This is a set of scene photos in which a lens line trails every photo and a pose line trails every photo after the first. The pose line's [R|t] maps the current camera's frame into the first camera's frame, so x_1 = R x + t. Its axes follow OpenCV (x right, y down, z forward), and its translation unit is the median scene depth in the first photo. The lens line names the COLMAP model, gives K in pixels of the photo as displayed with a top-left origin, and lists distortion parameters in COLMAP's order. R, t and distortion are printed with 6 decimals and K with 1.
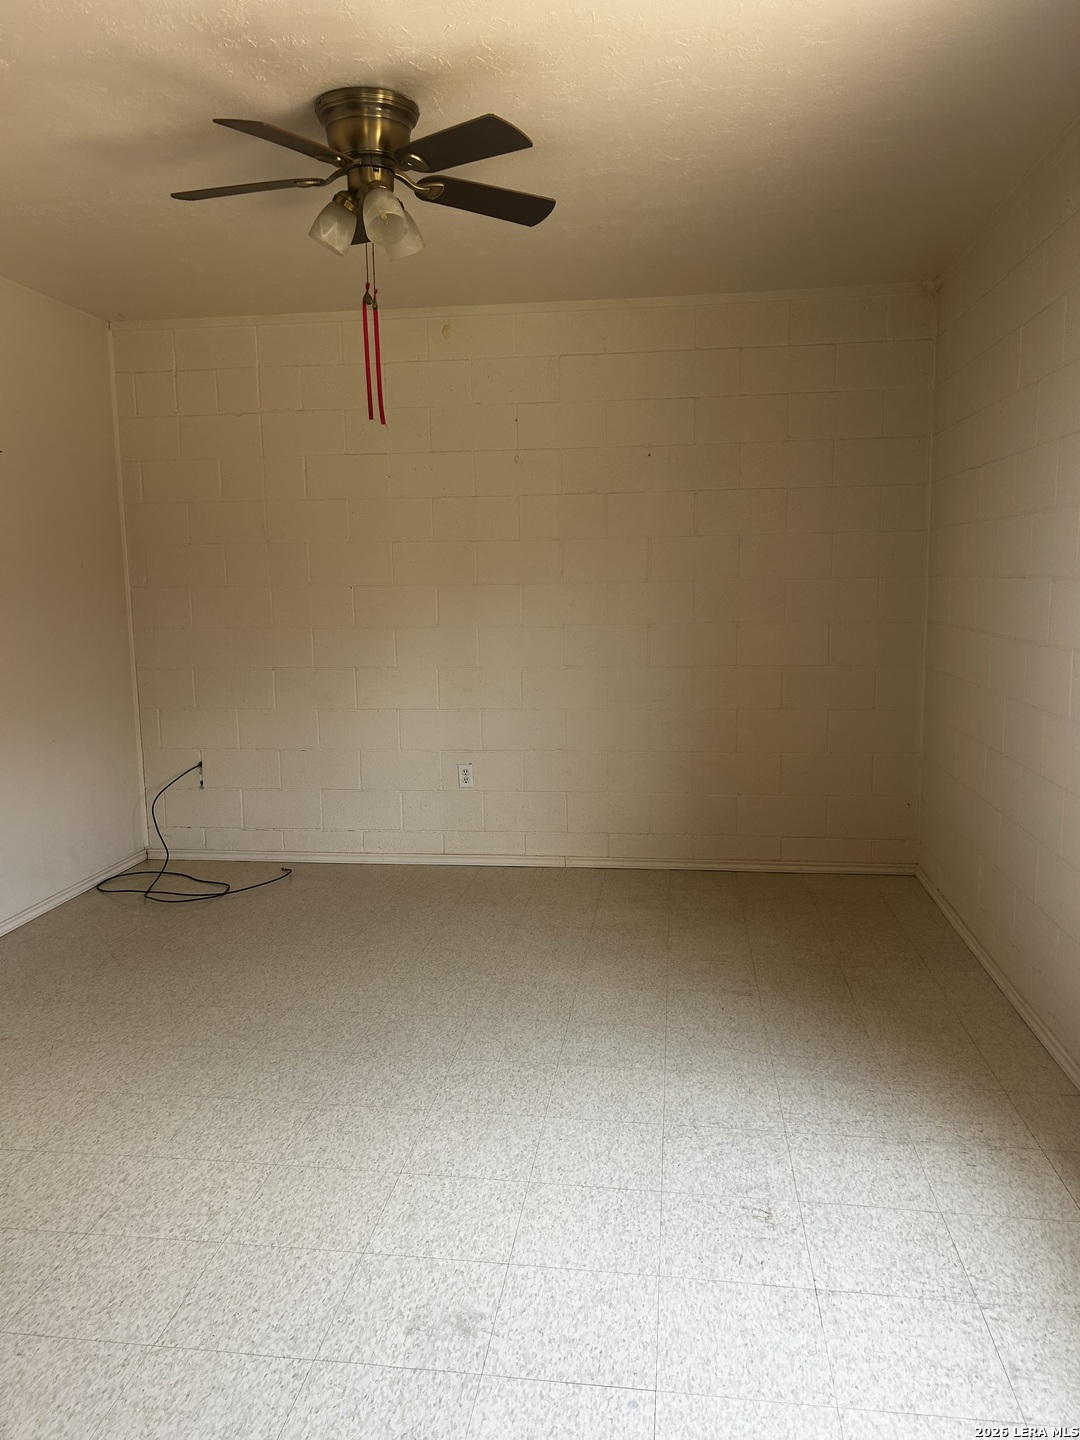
lens RADIAL K [[1101.9, 0, 539.2], [0, 1101.9, 716.8], [0, 0, 1]] dist [0.077436, -0.042290]
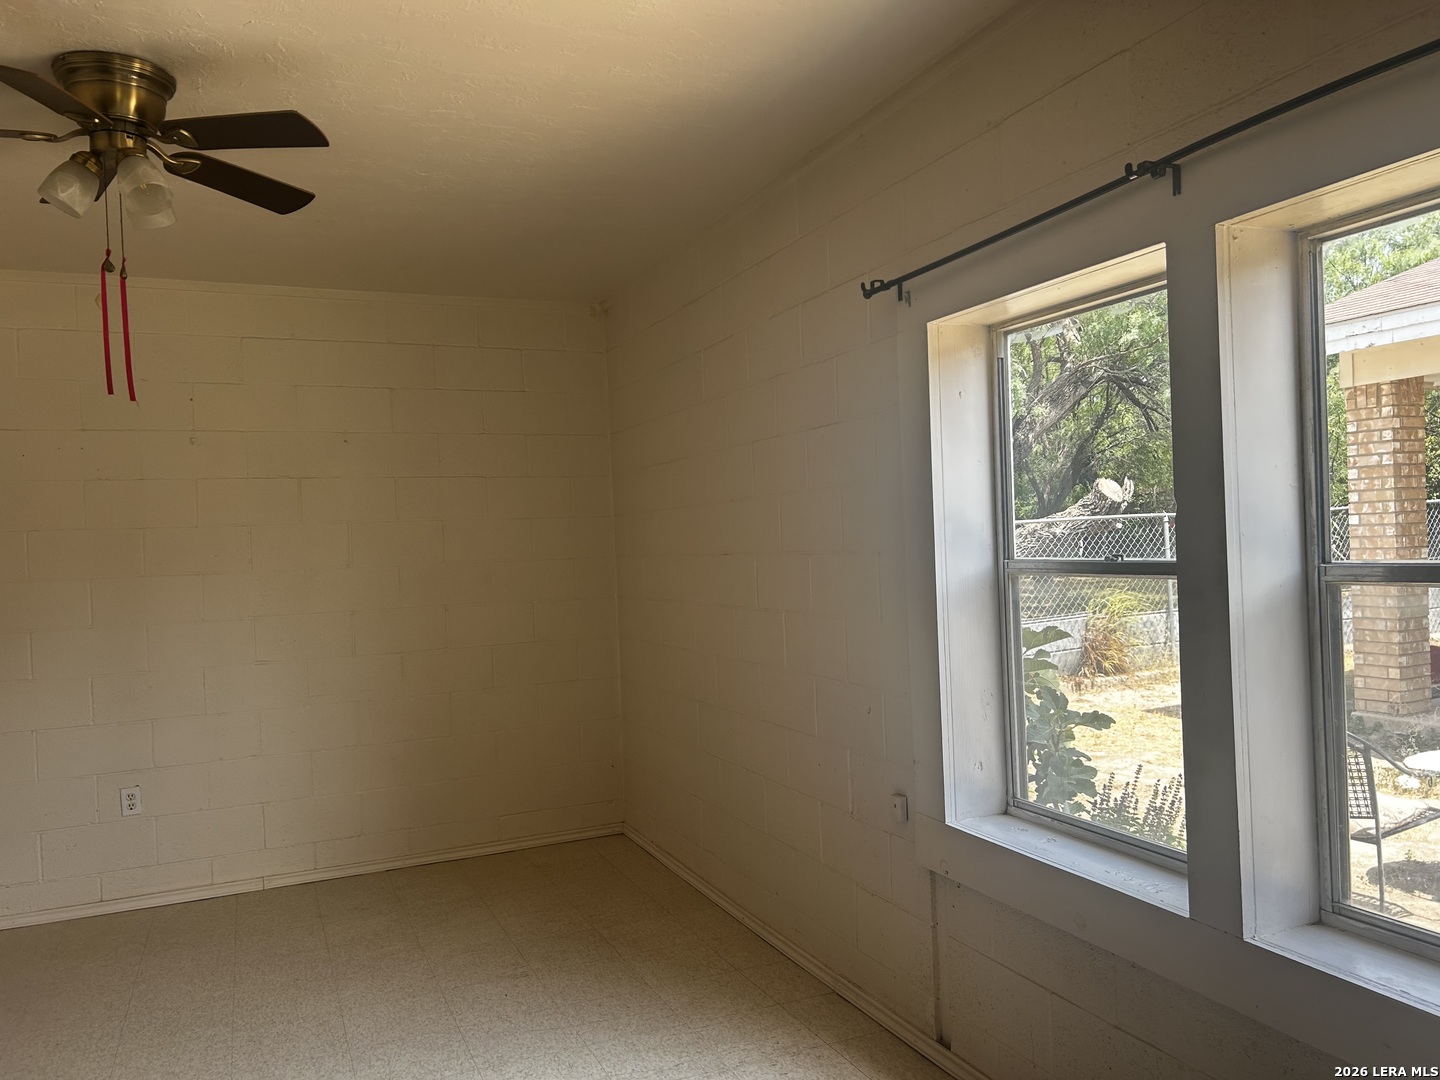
lens RADIAL K [[1101.9, 0, 722.8], [0, 1101.9, 545.0], [0, 0, 1]] dist [0.077436, -0.042290]
pose [[0.861233, -0.019865, 0.507822, -0.200715], [0.091906, 0.988848, -0.117185, 0.003126], [-0.499831, 0.147596, 0.853454, 0.002286]]
